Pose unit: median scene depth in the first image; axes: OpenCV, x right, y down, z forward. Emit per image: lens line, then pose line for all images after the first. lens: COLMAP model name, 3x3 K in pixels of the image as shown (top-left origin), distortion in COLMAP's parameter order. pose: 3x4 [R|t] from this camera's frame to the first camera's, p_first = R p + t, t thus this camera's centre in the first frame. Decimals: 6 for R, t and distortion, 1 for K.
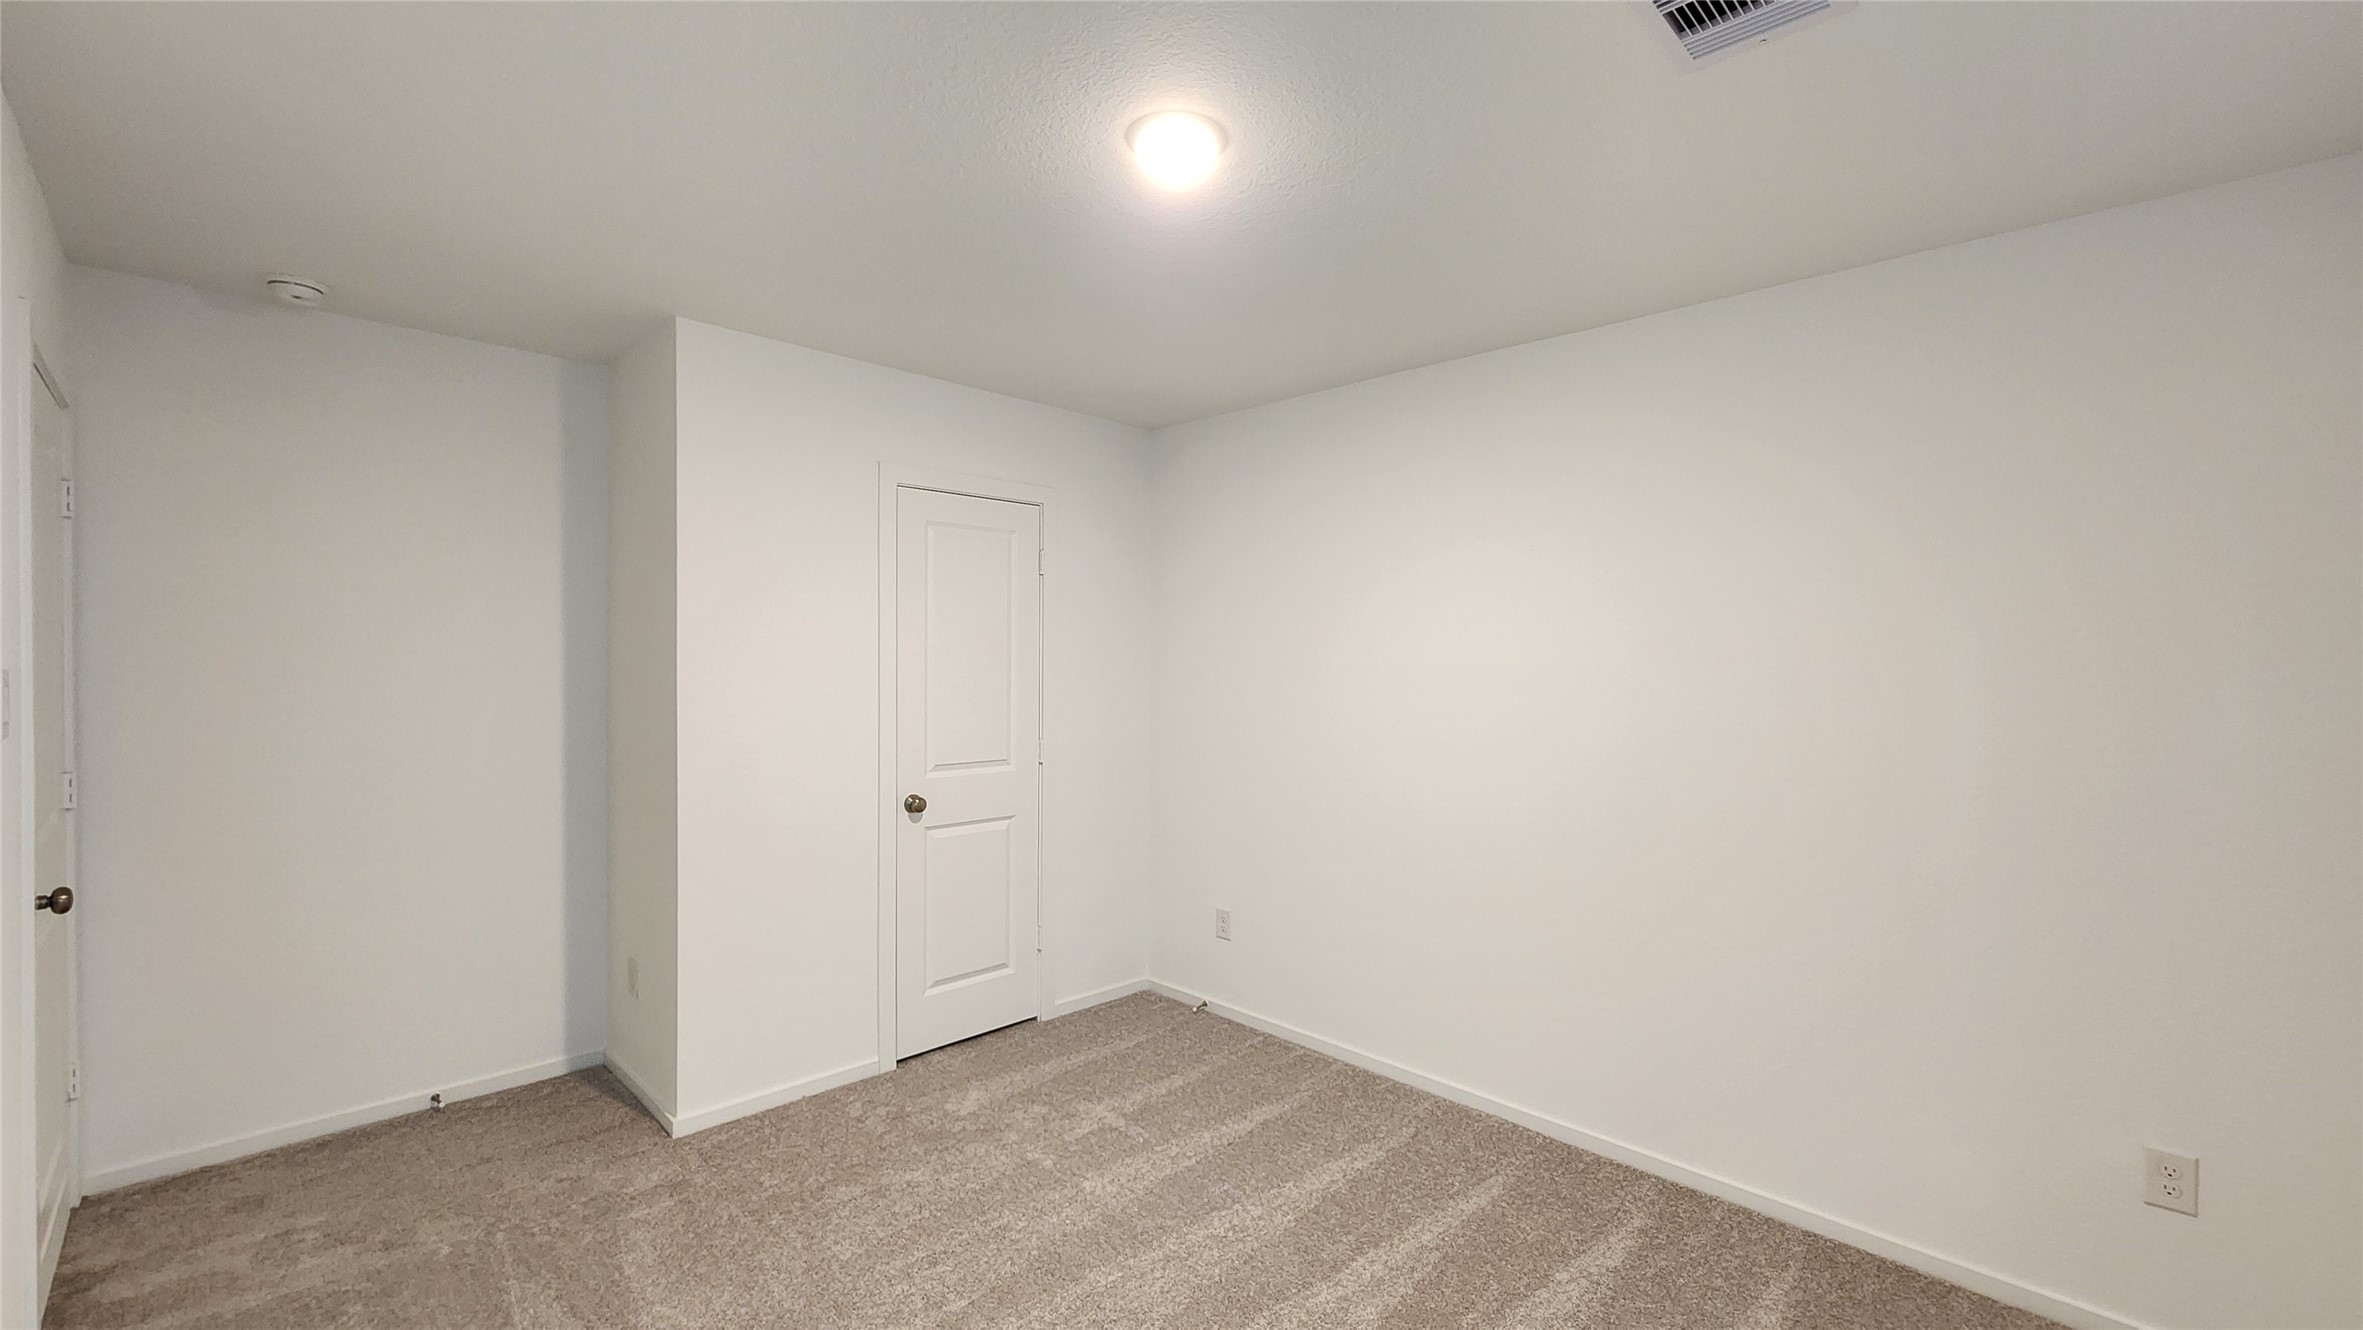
lens RADIAL K [[977.8, 0, 1192.2], [0, 977.8, 673.1], [0, 0, 1]] dist [0.000774, 0.000310]
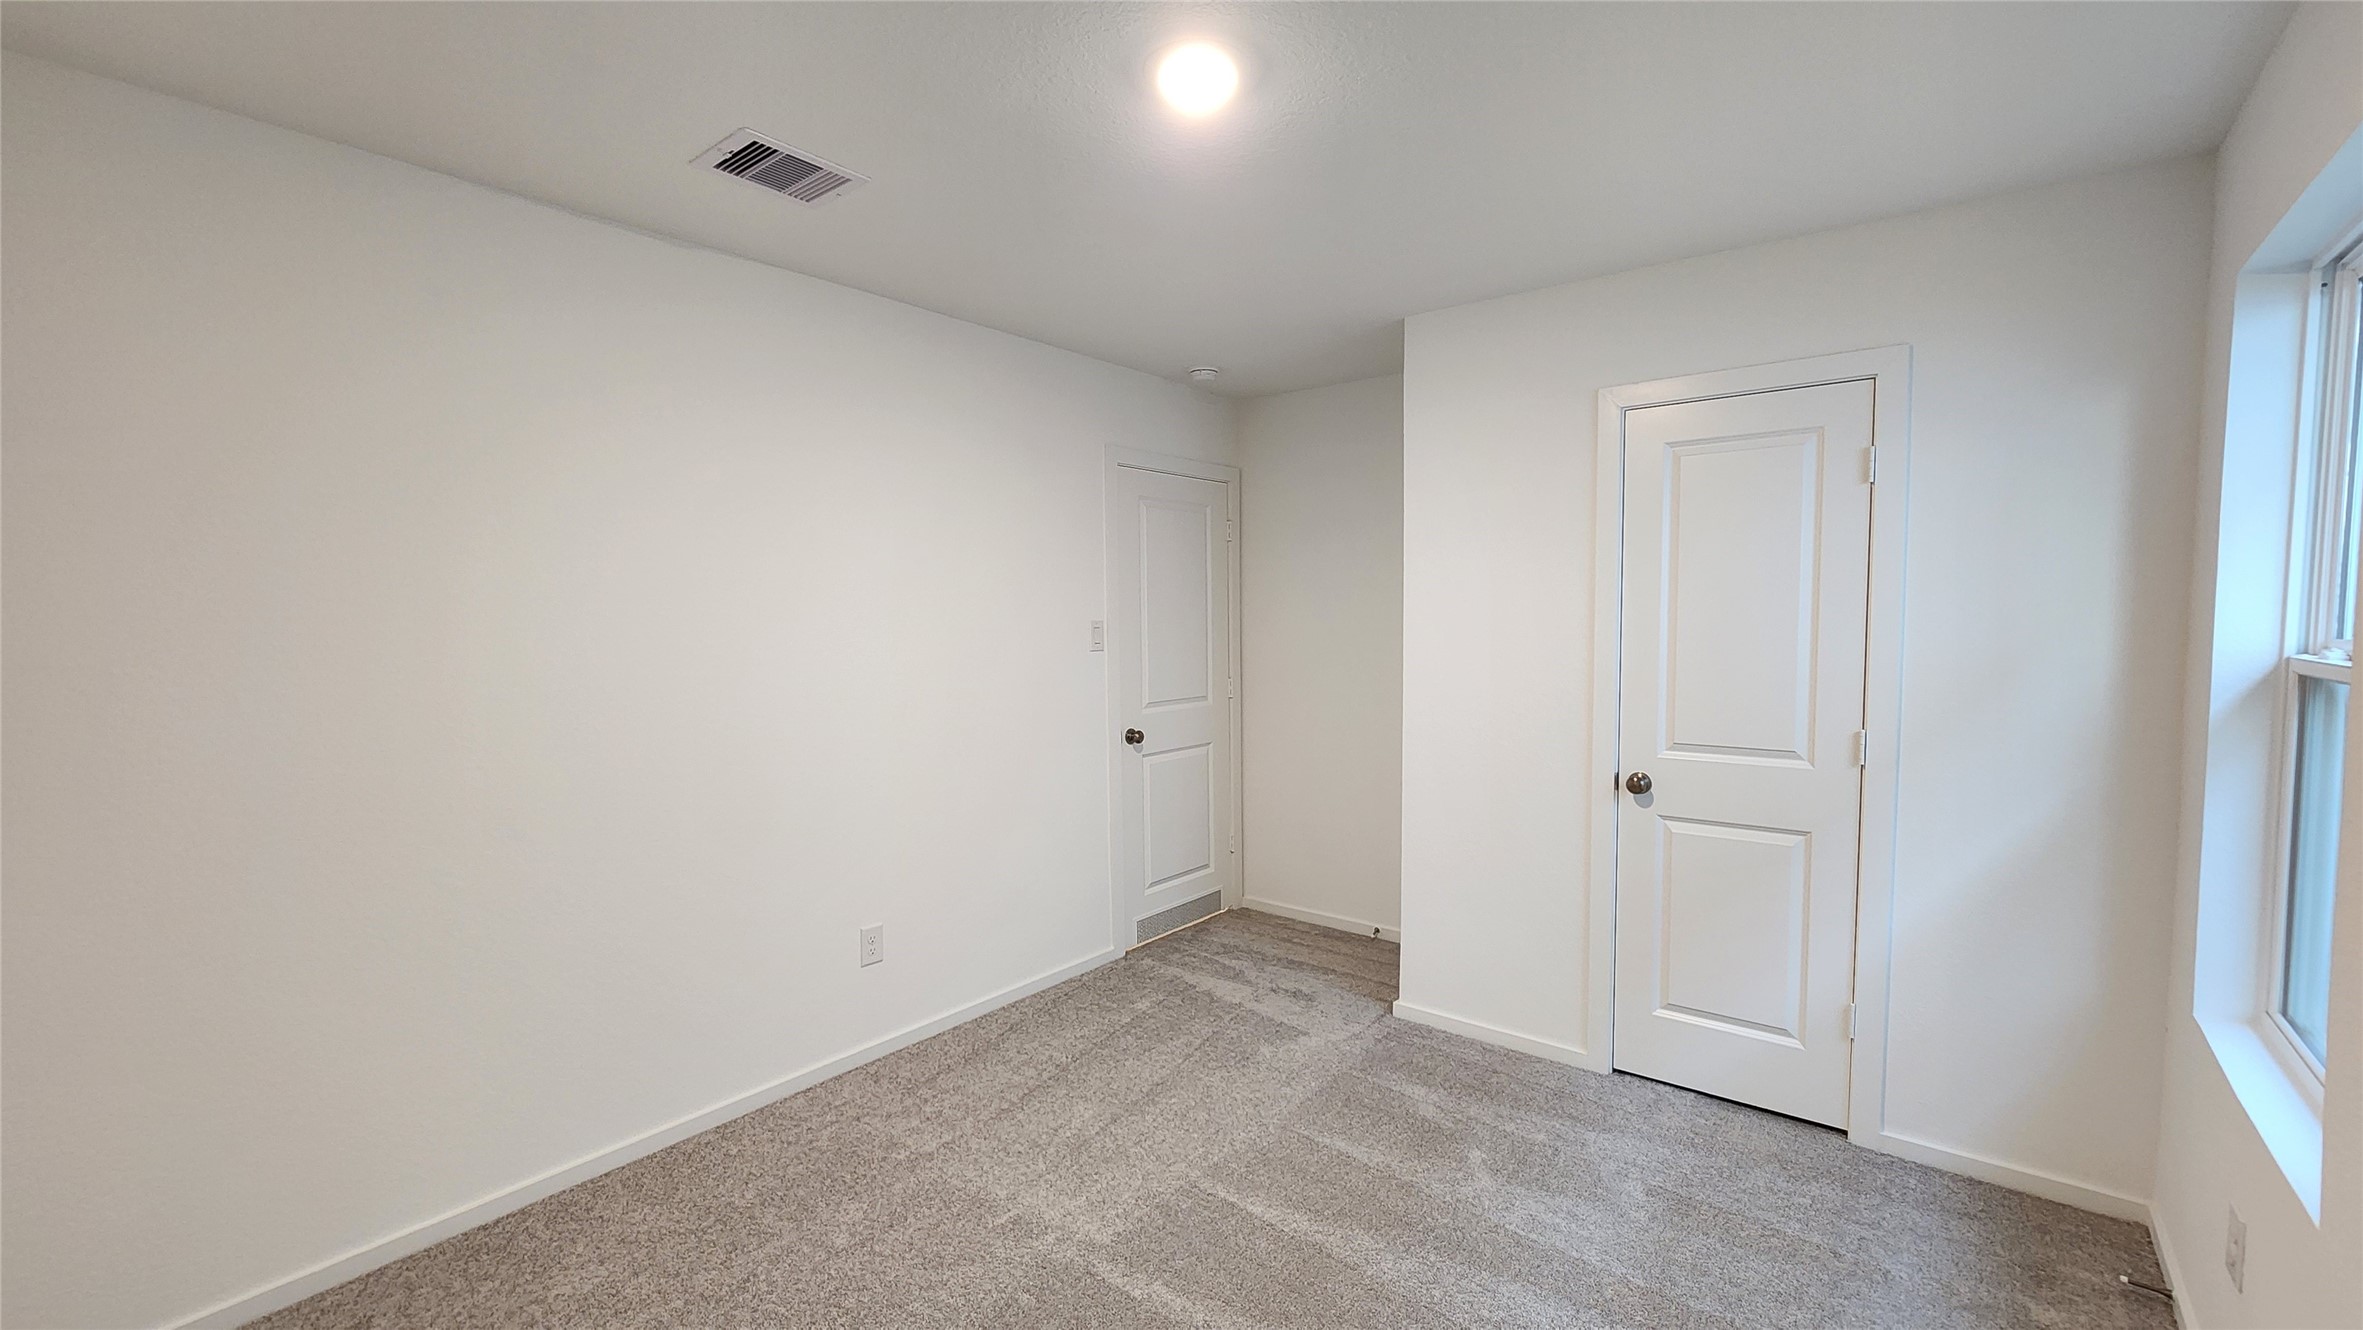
lens RADIAL K [[977.8, 0, 1192.2], [0, 977.8, 673.1], [0, 0, 1]] dist [0.000774, 0.000310]
pose [[0.110031, 0.047049, -0.992814, 0.535116], [-0.010540, 0.998878, 0.046168, 0.002813], [0.993872, 0.005385, 0.110404, 0.542770]]
